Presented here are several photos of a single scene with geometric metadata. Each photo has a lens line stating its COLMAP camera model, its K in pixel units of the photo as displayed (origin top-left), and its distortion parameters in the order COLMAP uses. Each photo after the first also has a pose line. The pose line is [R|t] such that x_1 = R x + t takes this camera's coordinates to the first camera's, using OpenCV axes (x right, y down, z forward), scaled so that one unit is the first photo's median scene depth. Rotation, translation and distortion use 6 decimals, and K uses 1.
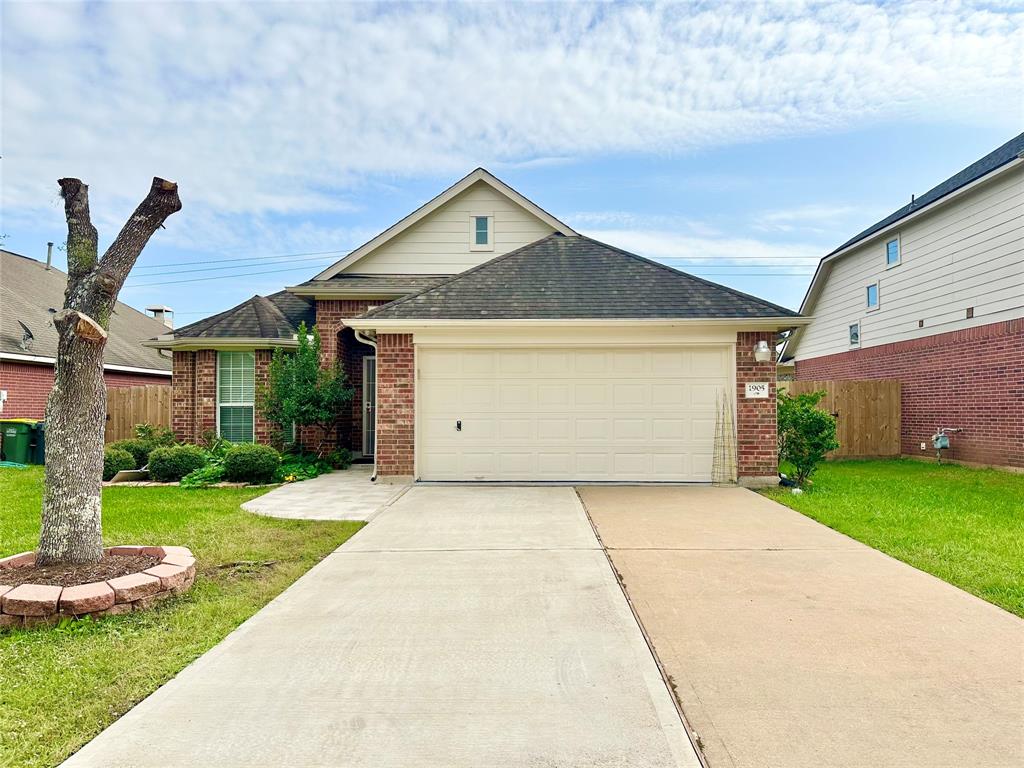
lens RADIAL K [[707.7, 0, 512.0], [0, 707.7, 384.0], [0, 0, 1]] dist [0.090383, -0.119105]
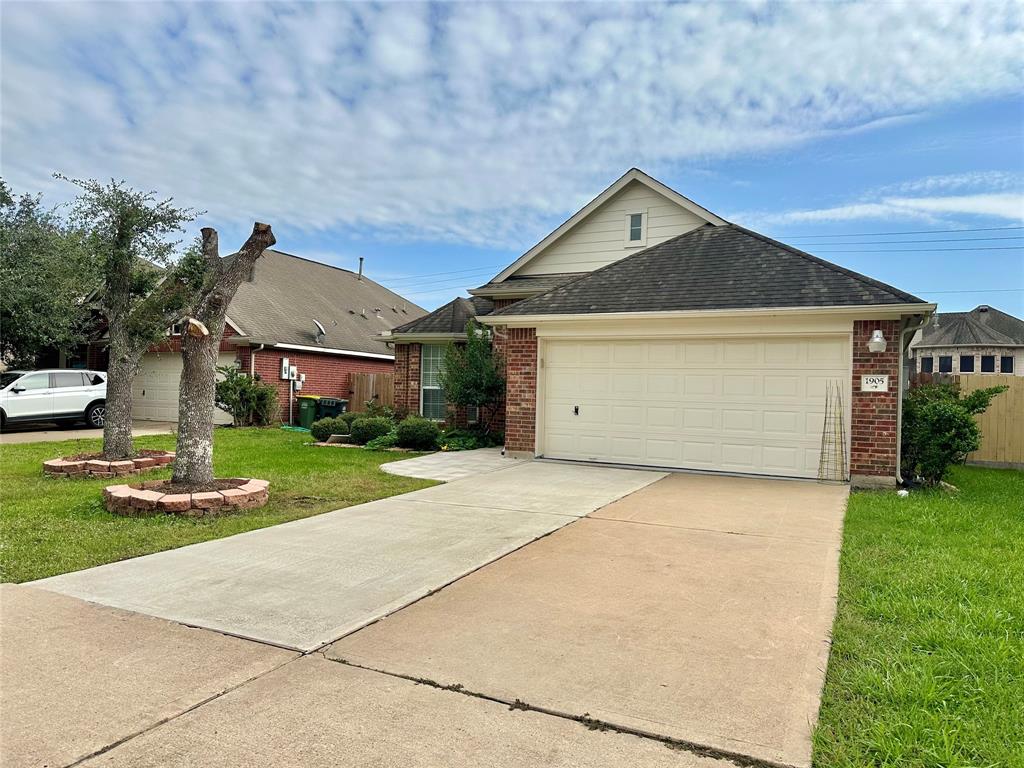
lens RADIAL K [[704.4, 0, 509.6], [0, 704.4, 393.9], [0, 0, 1]] dist [0.168781, -0.316466]
pose [[0.906347, 0.026536, -0.421700, 0.299597], [-0.015101, 0.999423, 0.030434, 0.001233], [0.422264, -0.021215, 0.906224, -0.044698]]
